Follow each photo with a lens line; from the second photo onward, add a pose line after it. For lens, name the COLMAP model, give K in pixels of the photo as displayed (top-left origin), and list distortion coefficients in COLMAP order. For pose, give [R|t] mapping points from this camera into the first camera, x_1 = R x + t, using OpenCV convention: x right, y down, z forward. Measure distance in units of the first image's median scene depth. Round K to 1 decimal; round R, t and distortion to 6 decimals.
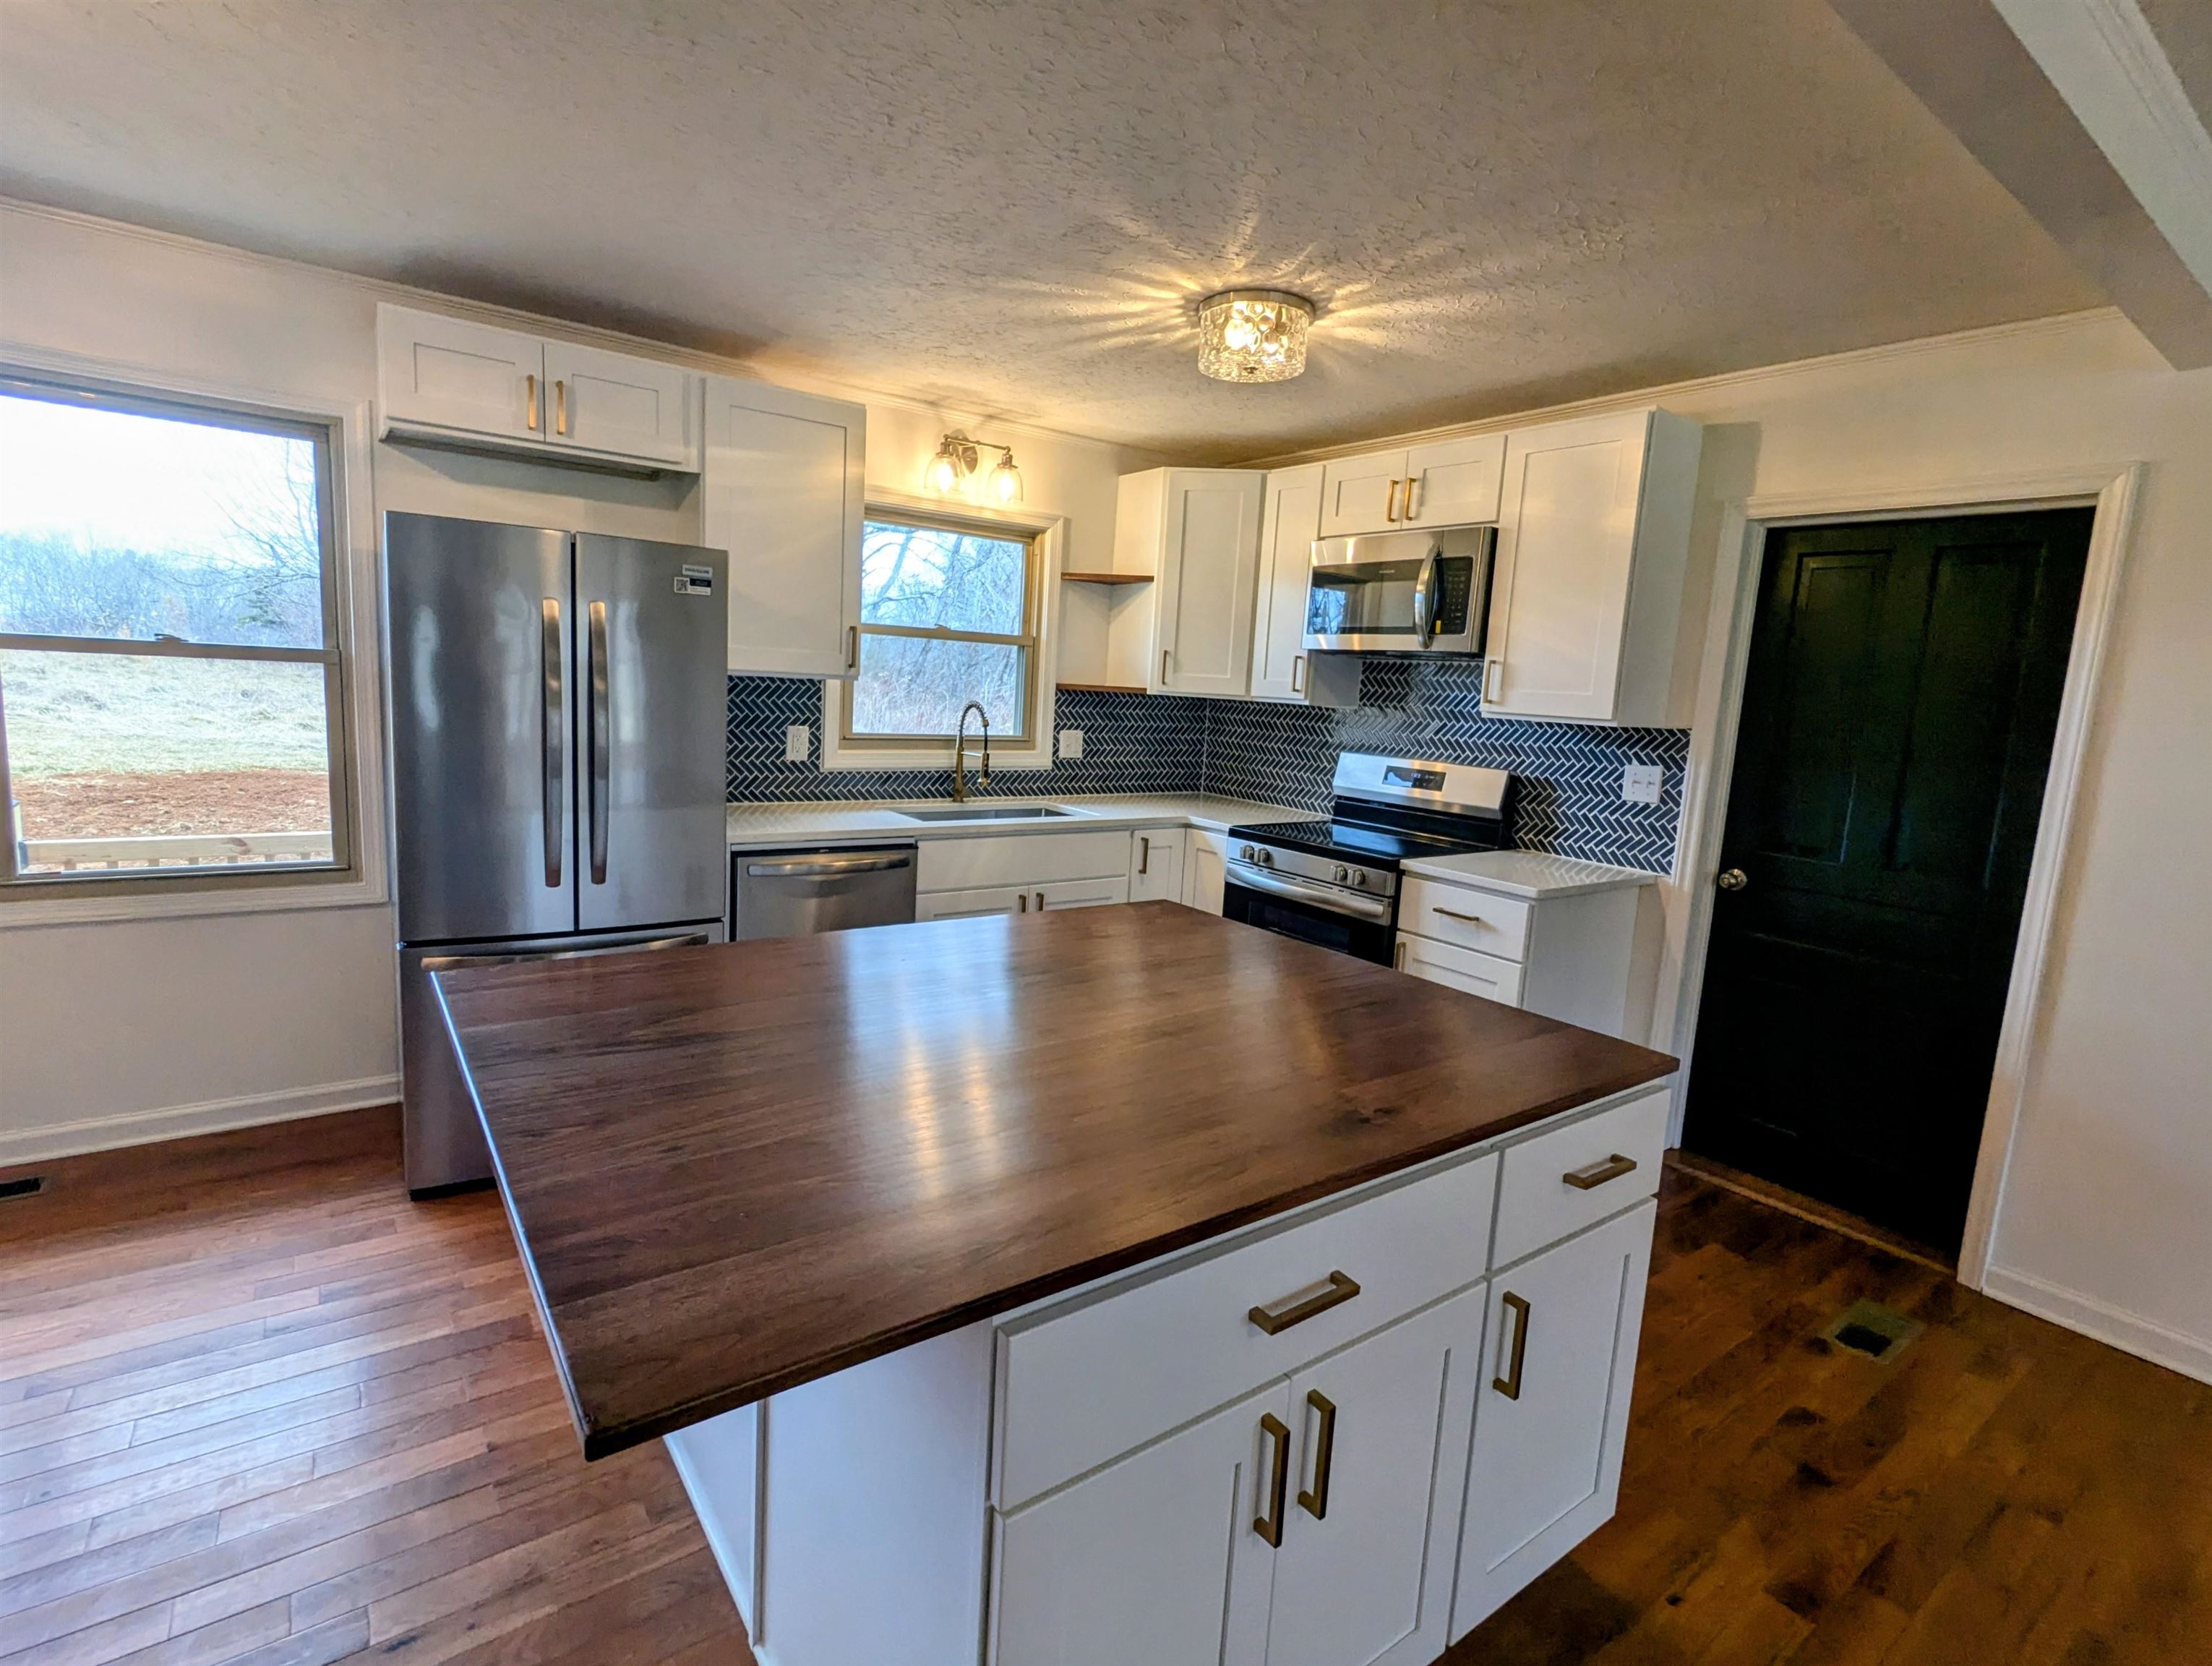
lens RADIAL K [[1064.8, 0, 1112.9], [0, 1064.8, 825.3], [0, 0, 1]] dist [0.000500, 0.001928]
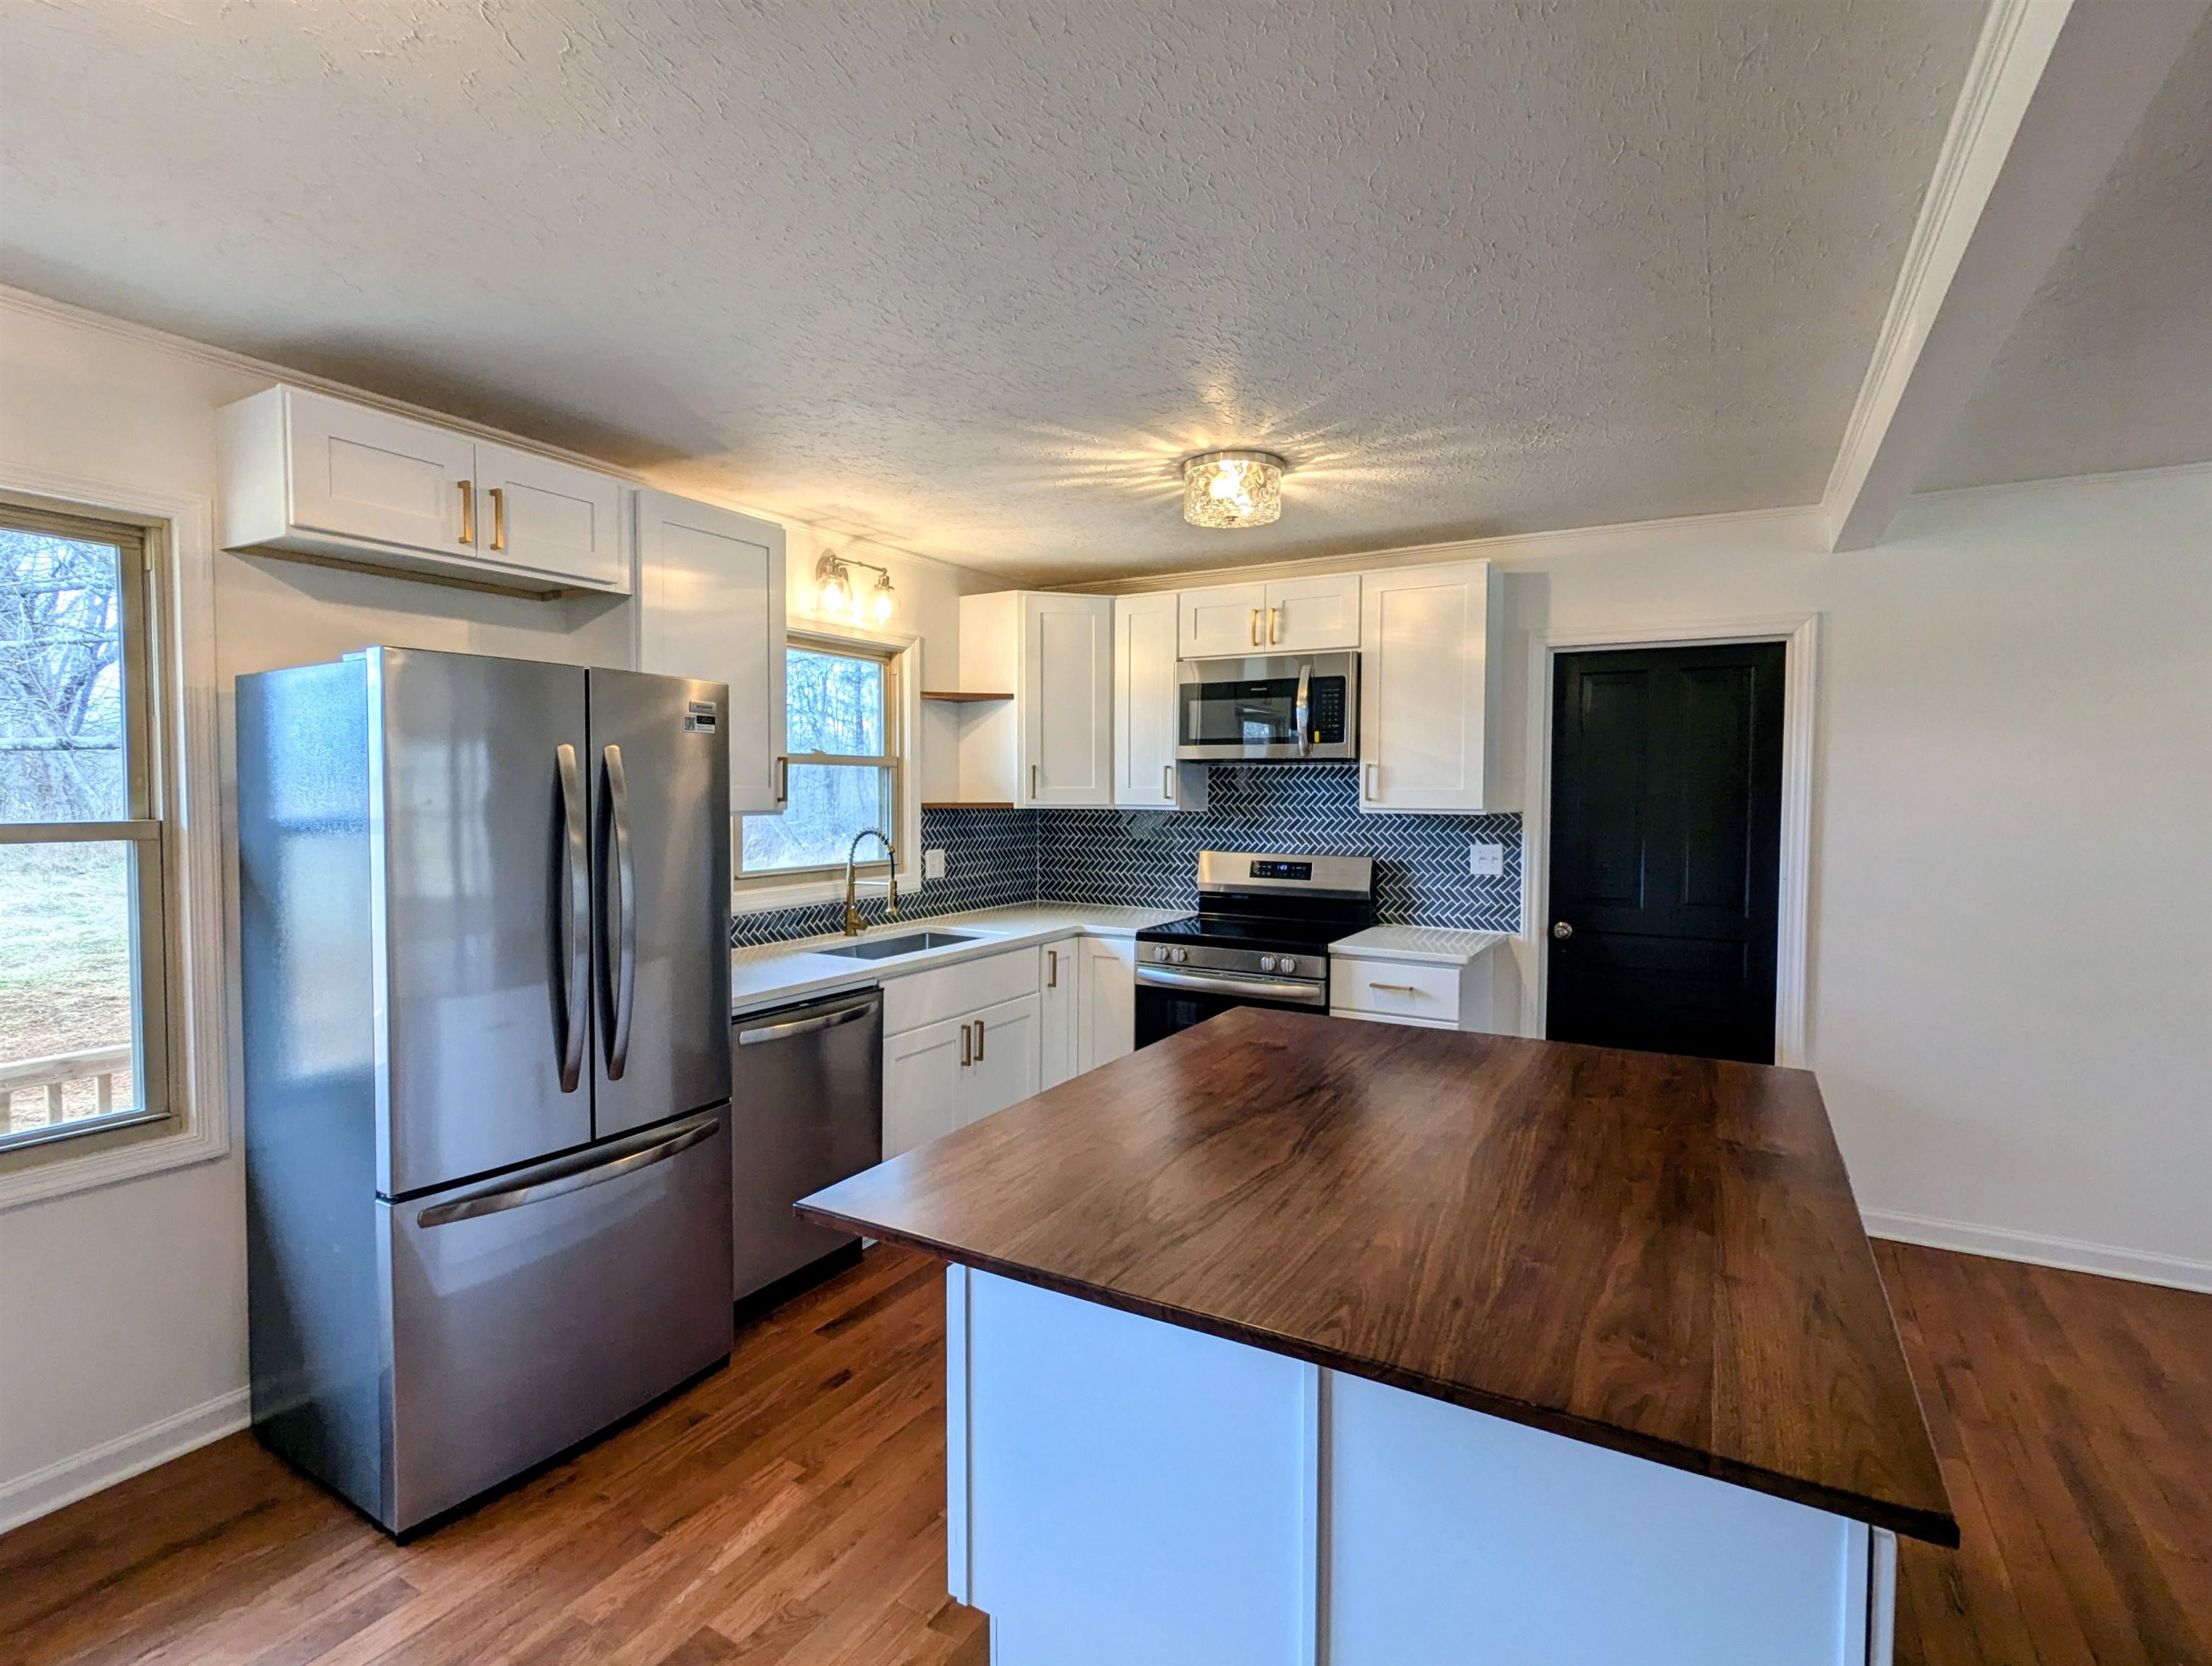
lens RADIAL K [[1064.8, 0, 1121.0], [0, 1064.8, 824.1], [0, 0, 1]] dist [0.000500, 0.001928]
pose [[0.916231, -0.066064, 0.395165, -0.379839], [0.101541, 0.992399, -0.069524, -0.039424], [-0.387569, 0.103825, 0.915975, 0.053396]]
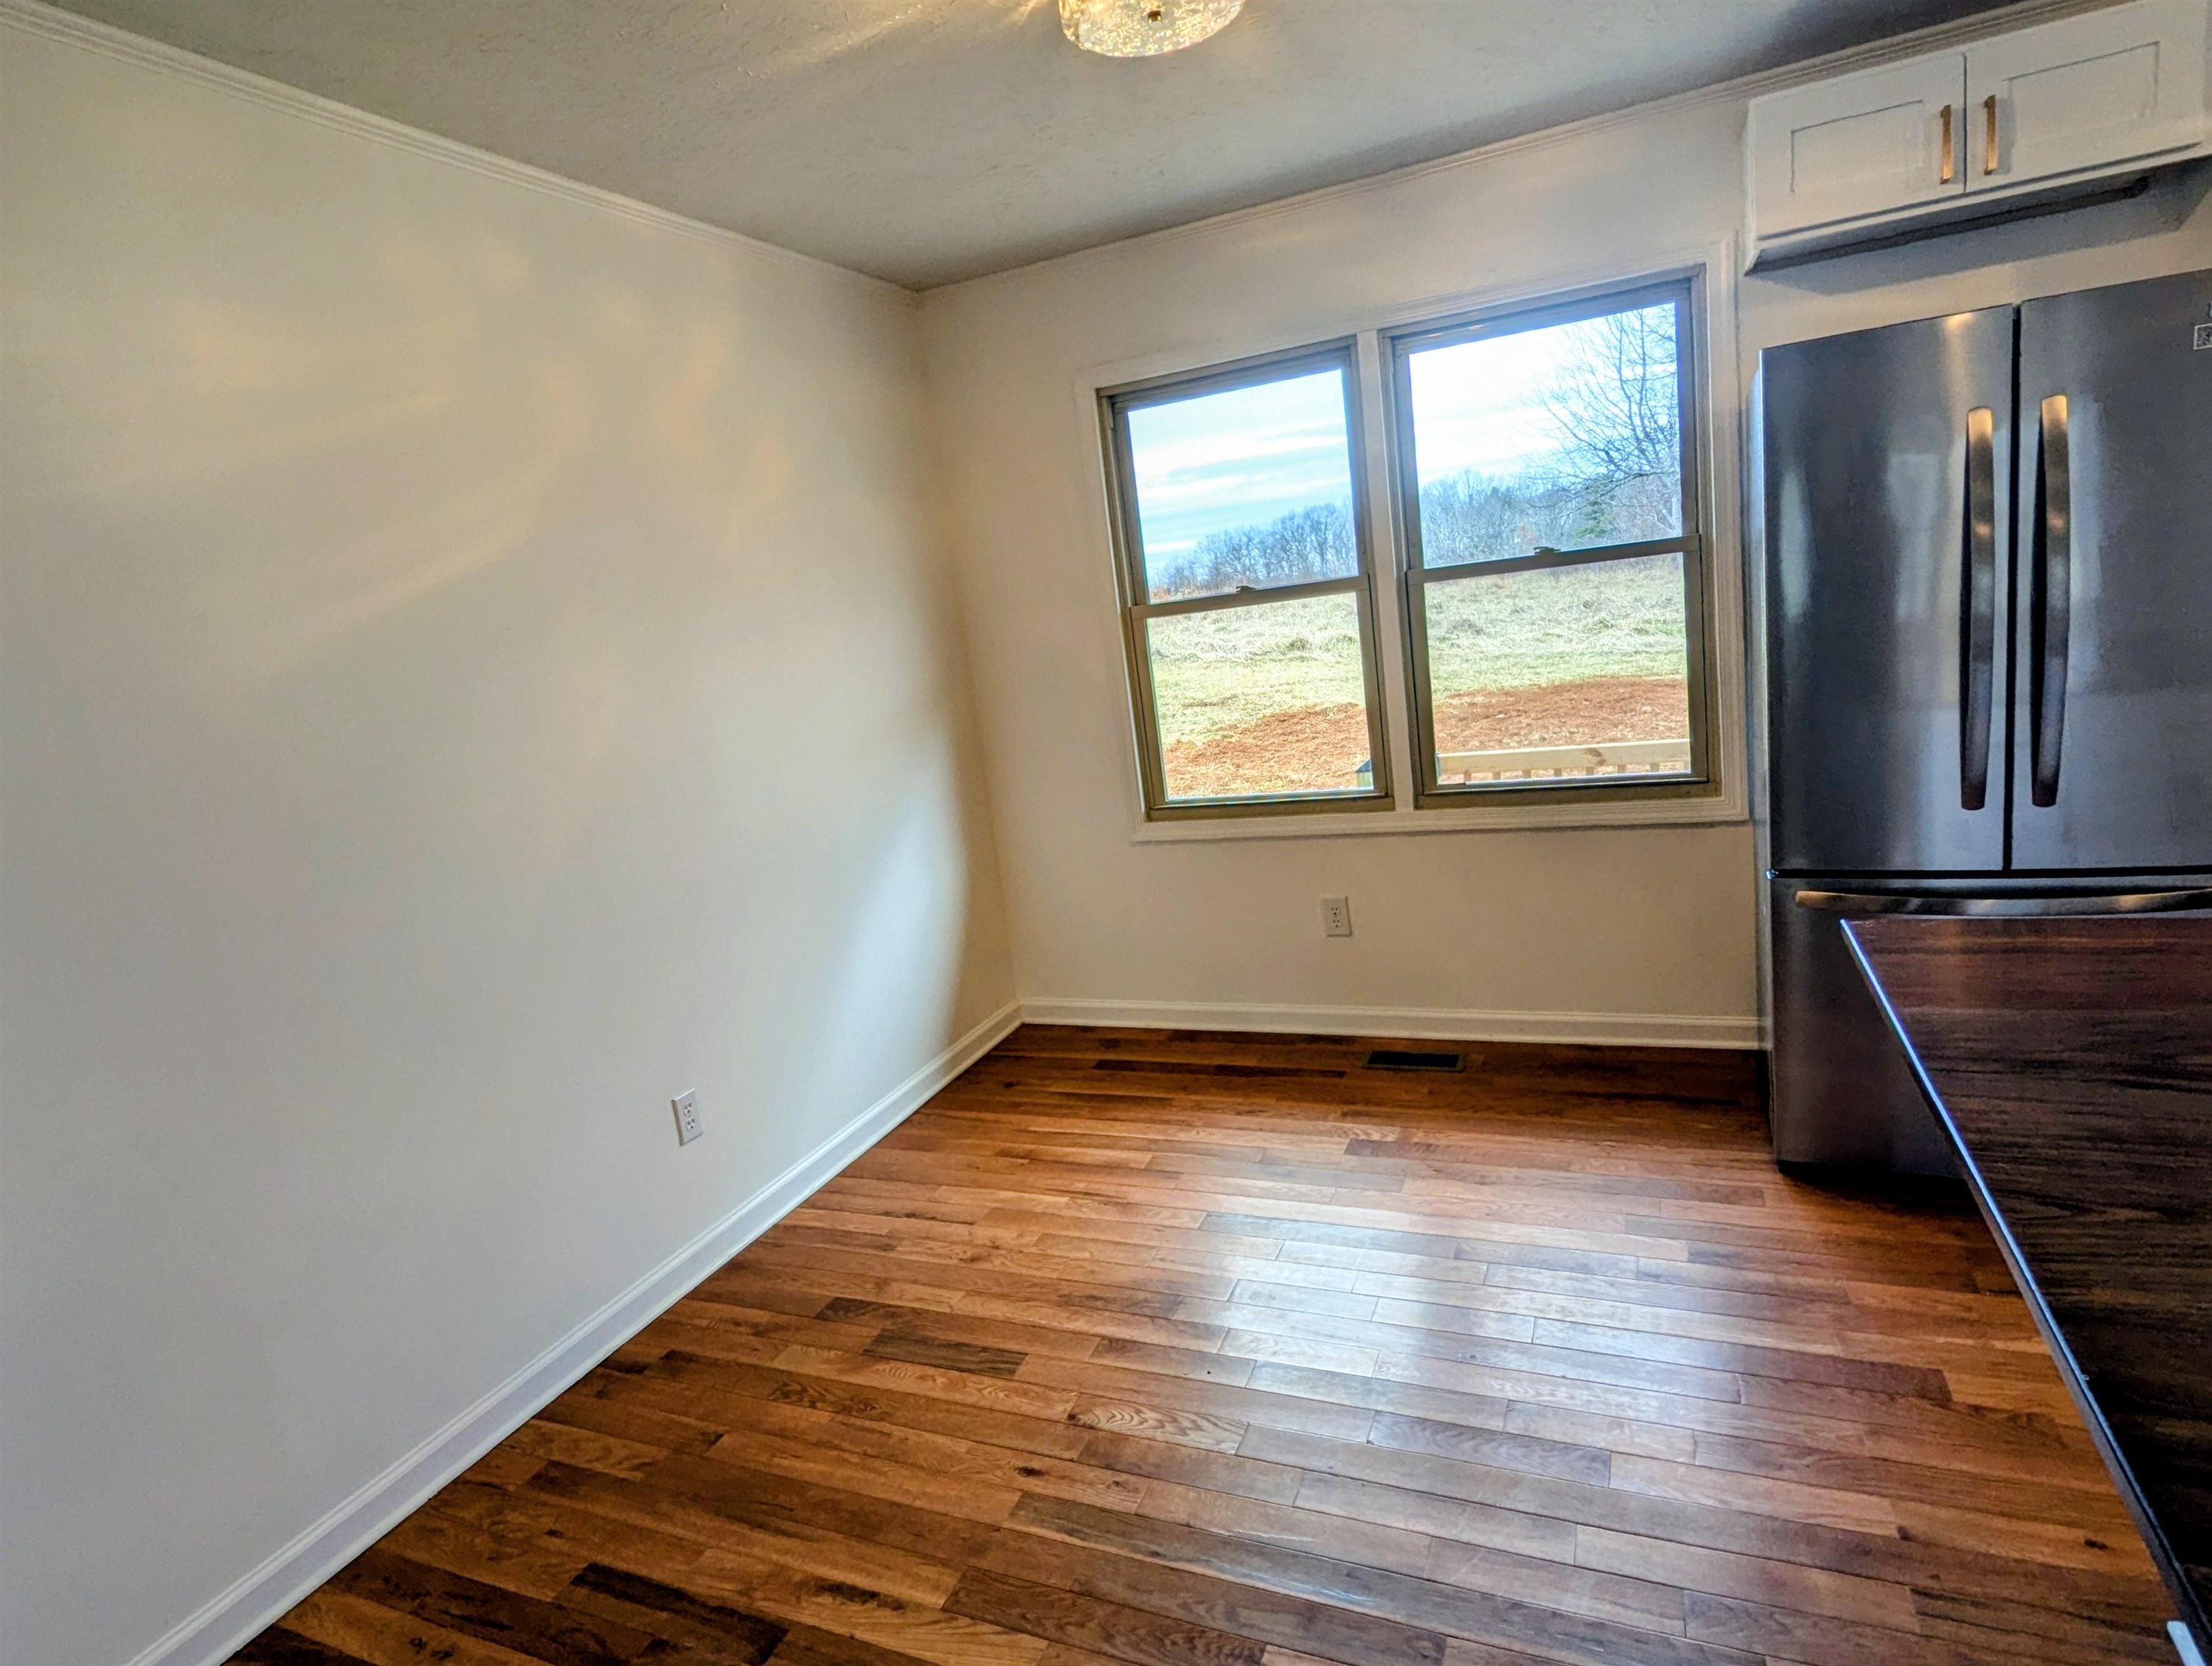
lens RADIAL K [[1224.3, 0, 1084.1], [0, 1224.3, 832.9], [0, 0, 1]] dist [0.007667, -0.002317]
pose [[0.482033, 0.045335, -0.874979, -0.065408], [0.029016, 0.997287, 0.067657, -0.001286], [0.875672, -0.058001, 0.479410, 0.046667]]
